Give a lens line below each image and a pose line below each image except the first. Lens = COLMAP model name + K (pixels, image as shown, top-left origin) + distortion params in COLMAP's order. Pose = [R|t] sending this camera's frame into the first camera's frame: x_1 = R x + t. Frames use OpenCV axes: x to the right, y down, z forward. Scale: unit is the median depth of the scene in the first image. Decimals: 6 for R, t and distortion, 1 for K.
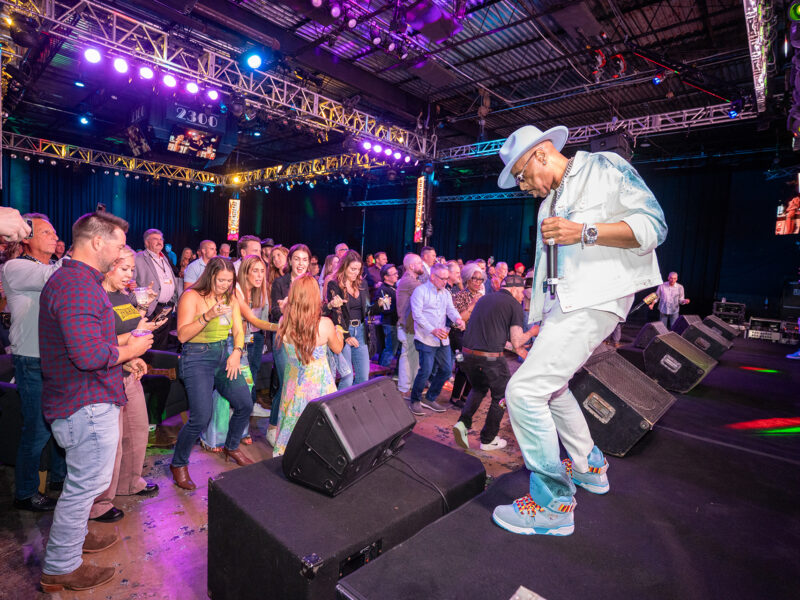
lens RADIAL K [[434.9, 0, 398.4], [0, 434.9, 302.1], [0, 0, 1]] dist [-0.034645, 0.012387]
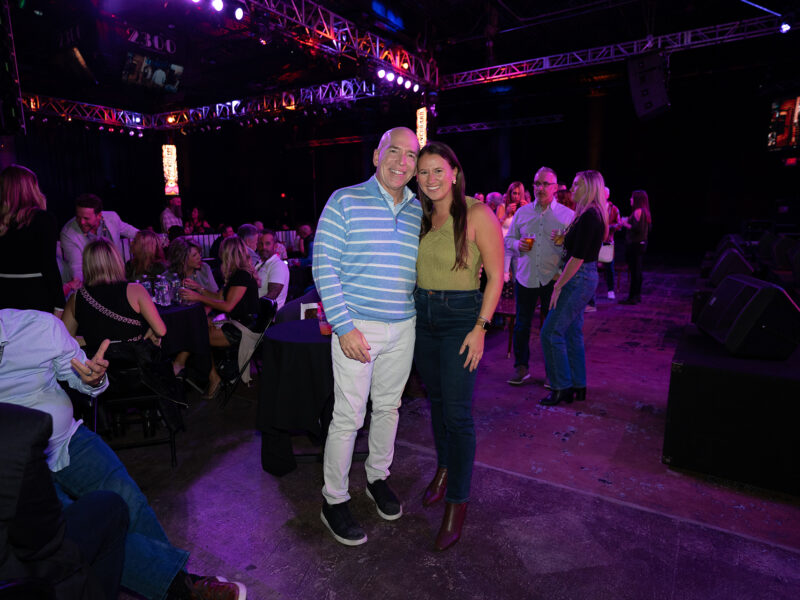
lens RADIAL K [[496.9, 0, 398.3], [0, 496.9, 300.7], [0, 0, 1]] dist [0.002027, 0.007417]
pose [[0.981959, -0.099022, 0.161095, -0.243217], [0.084998, 0.992148, 0.091748, 0.013101], [-0.168915, -0.076400, 0.982665, -0.050677]]
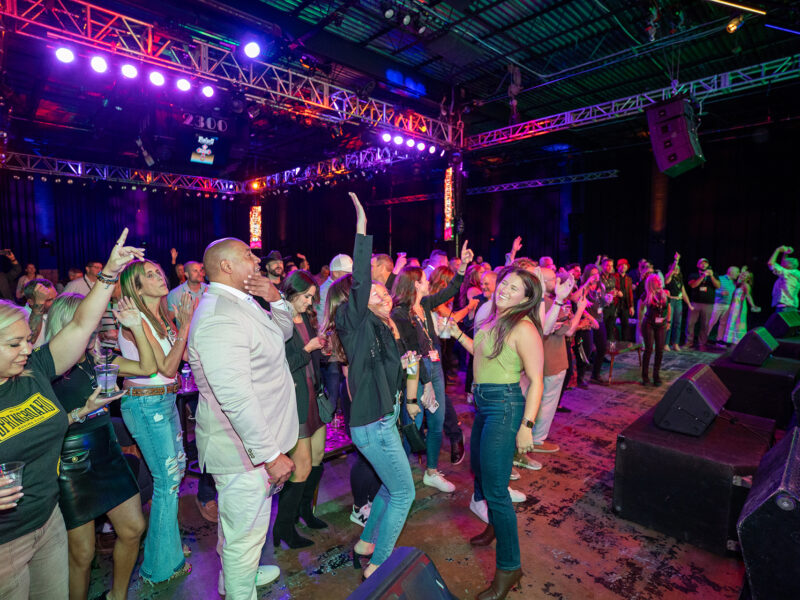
lens RADIAL K [[434.9, 0, 403.2], [0, 434.9, 297.7], [0, 0, 1]] dist [-0.034645, 0.012387]
pose [[0.996454, -0.054304, -0.064262, 0.002320], [0.054259, 0.998524, -0.002442, -0.024679], [0.064300, -0.001053, 0.997930, 0.103717]]
